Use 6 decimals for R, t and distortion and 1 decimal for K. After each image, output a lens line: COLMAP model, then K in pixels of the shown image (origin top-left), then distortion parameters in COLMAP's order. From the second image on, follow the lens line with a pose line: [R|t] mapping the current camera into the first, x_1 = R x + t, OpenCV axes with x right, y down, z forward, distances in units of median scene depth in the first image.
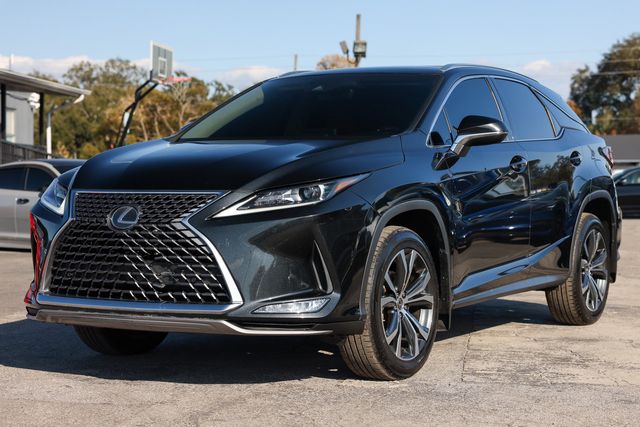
lens RADIAL K [[1303.9, 0, 320.0], [0, 1303.9, 213.5], [0, 0, 1]] dist [0.374491, 0.111673]
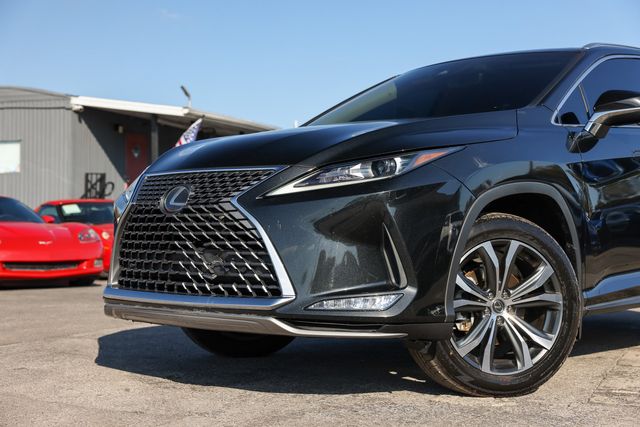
lens RADIAL K [[1041.4, 0, 320.0], [0, 1041.4, 213.5], [0, 0, 1]] dist [0.208661, -0.058340]
pose [[0.973330, -0.004195, -0.229372, 0.105885], [-0.004583, 0.999278, -0.037727, 0.039144], [0.229364, 0.037772, 0.972607, 0.347177]]
